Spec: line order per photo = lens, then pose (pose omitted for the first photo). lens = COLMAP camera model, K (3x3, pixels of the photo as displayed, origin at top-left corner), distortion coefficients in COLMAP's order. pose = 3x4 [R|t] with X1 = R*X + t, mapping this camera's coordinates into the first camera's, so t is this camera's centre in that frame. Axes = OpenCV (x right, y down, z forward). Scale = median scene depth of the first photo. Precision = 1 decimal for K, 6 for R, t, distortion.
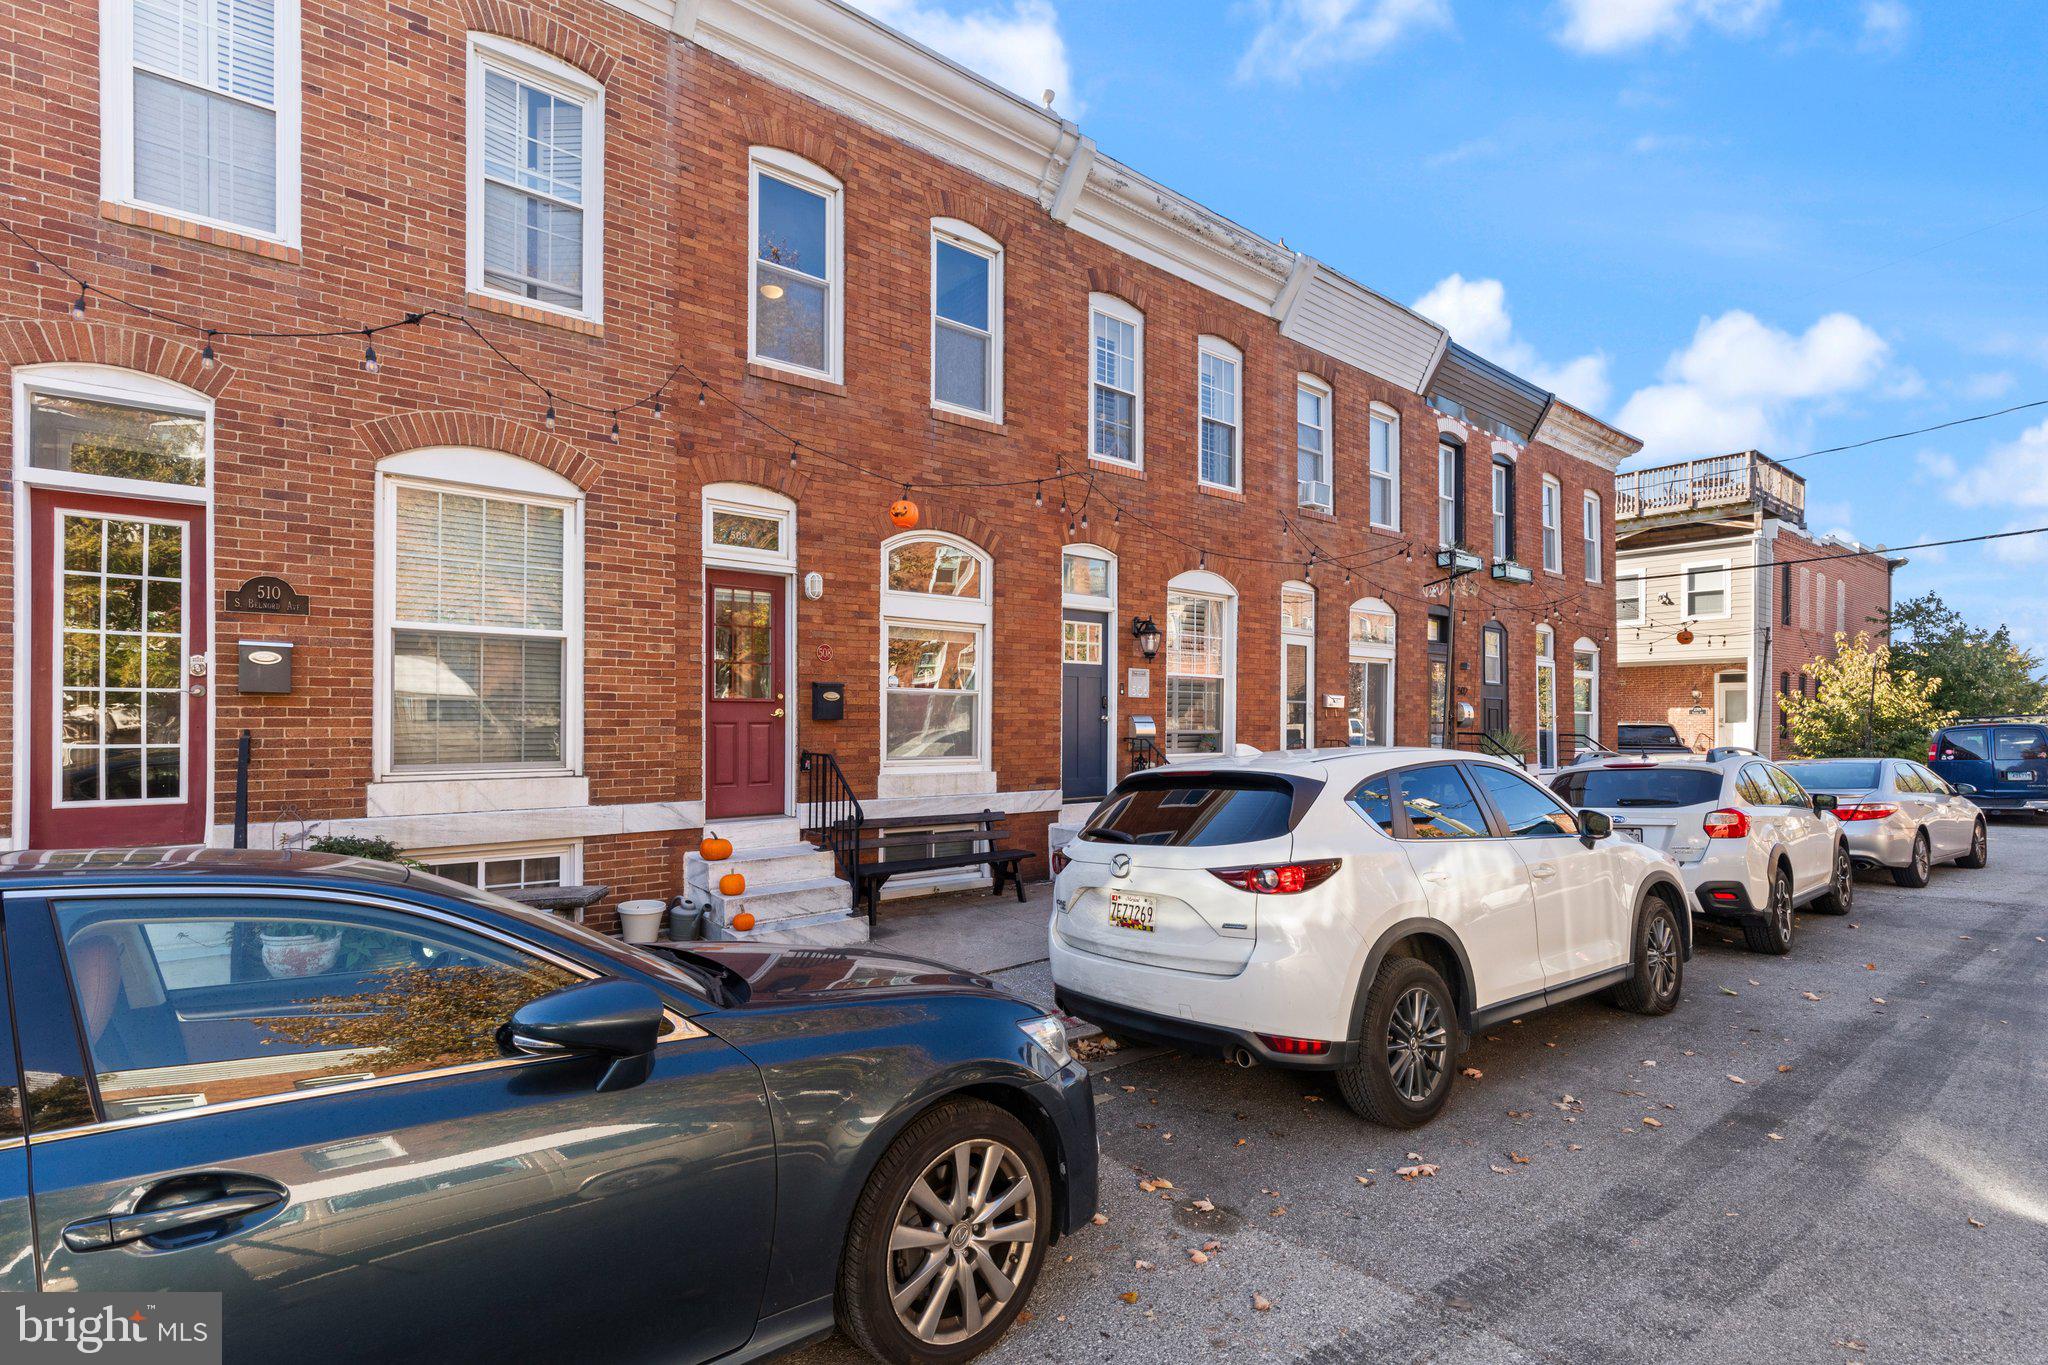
lens RADIAL K [[940.6, 0, 1024.6], [0, 940.6, 742.2], [0, 0, 1]] dist [0.008301, -0.001115]
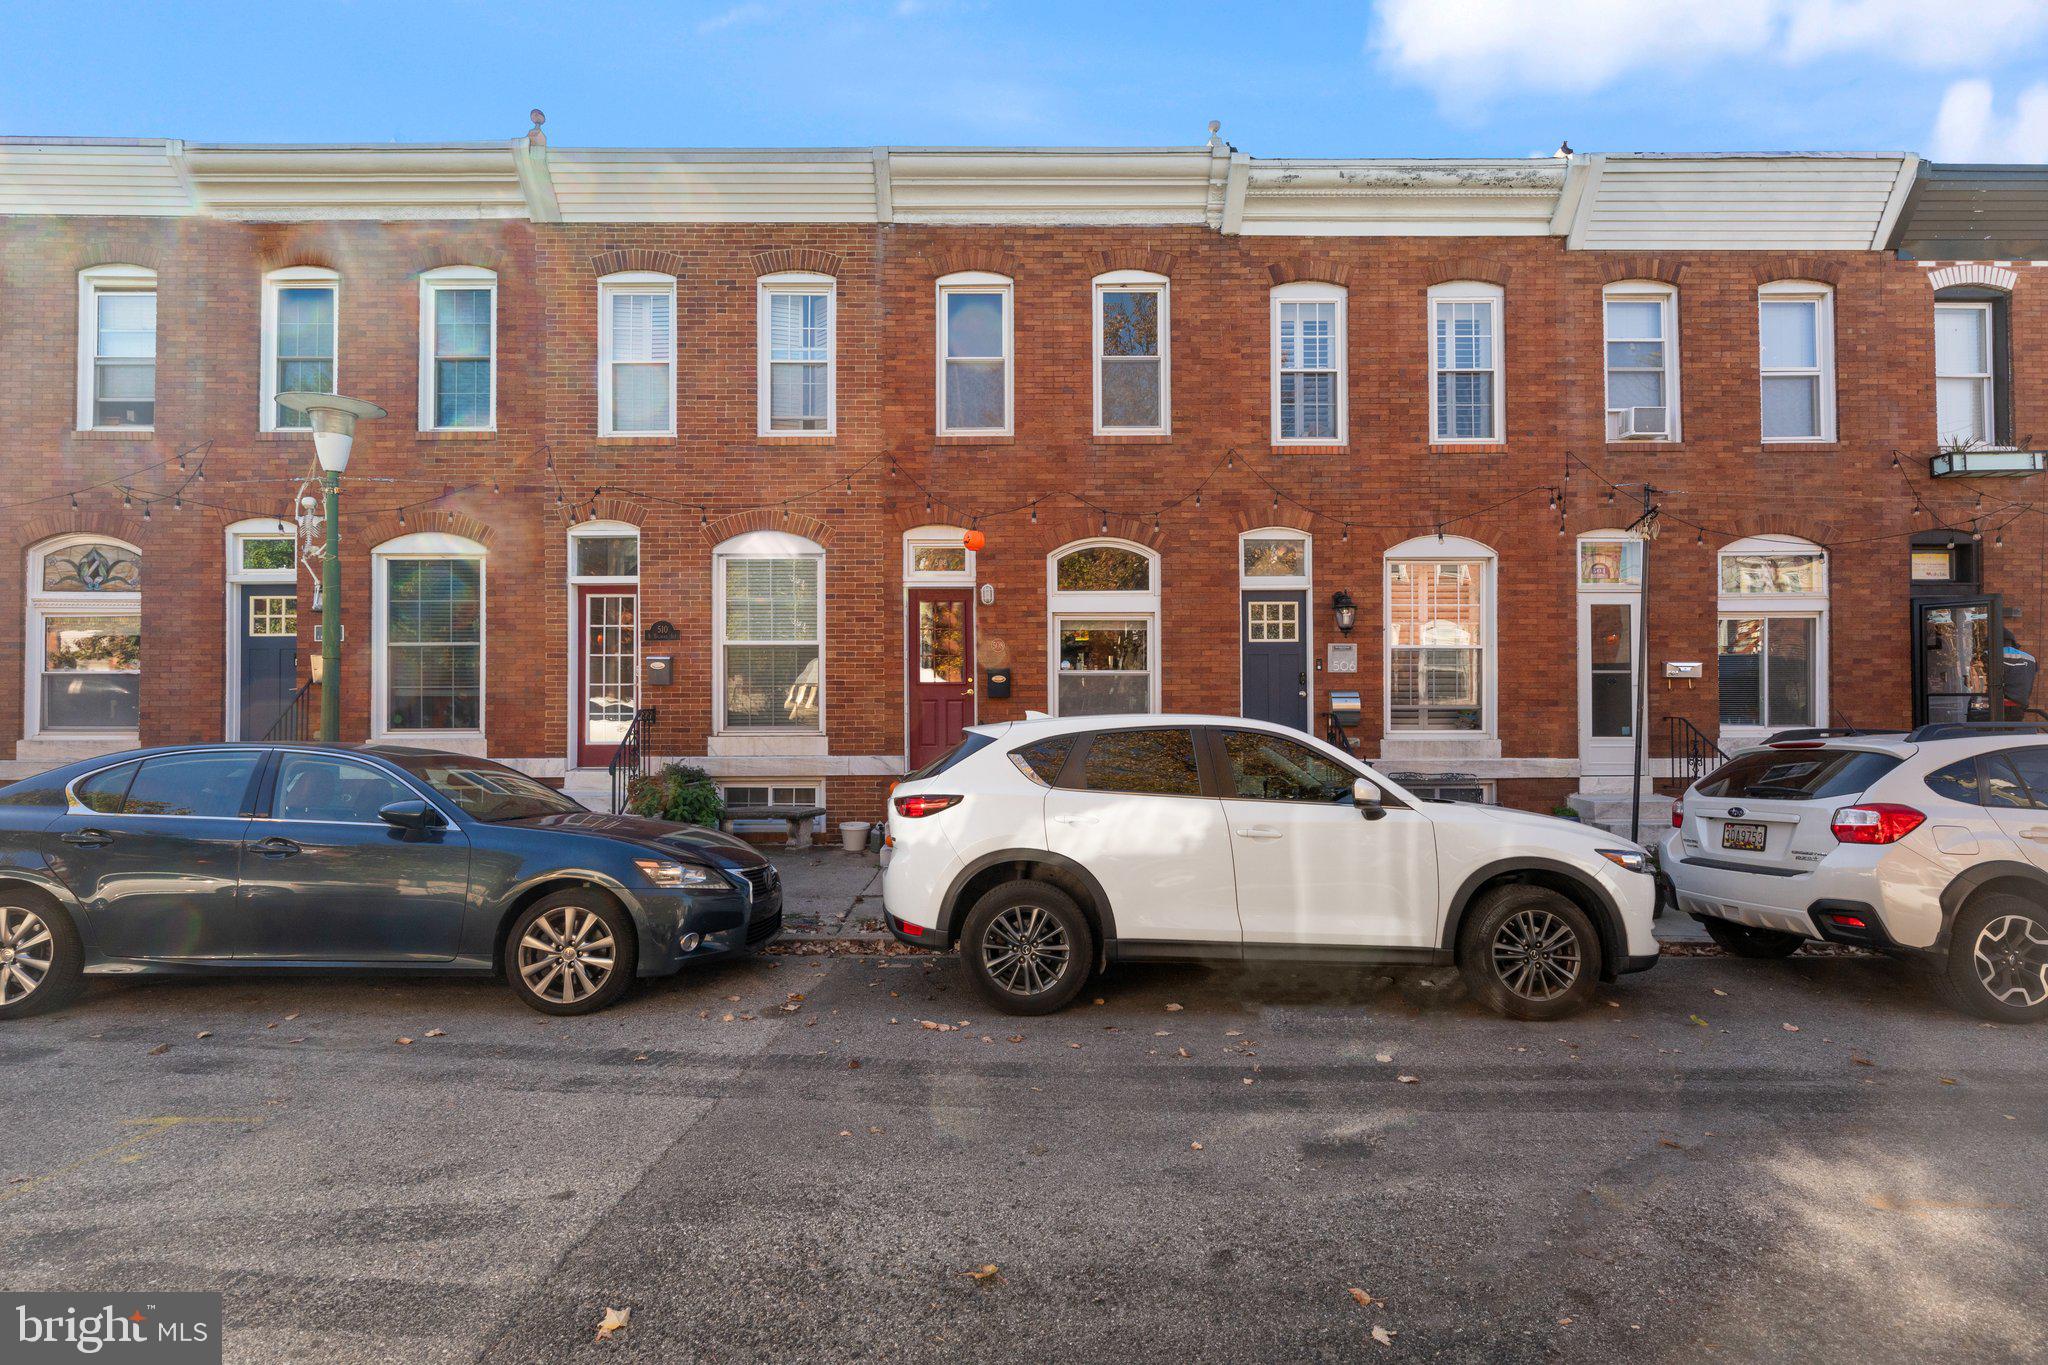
lens RADIAL K [[933.1, 0, 1023.4], [0, 933.1, 721.2], [0, 0, 1]] dist [0.006395, -0.001039]
pose [[0.782851, 0.003491, -0.622199, 0.584706], [-0.007643, 0.999963, -0.004007, 0.013046], [0.622162, 0.007893, 0.782849, 0.020110]]
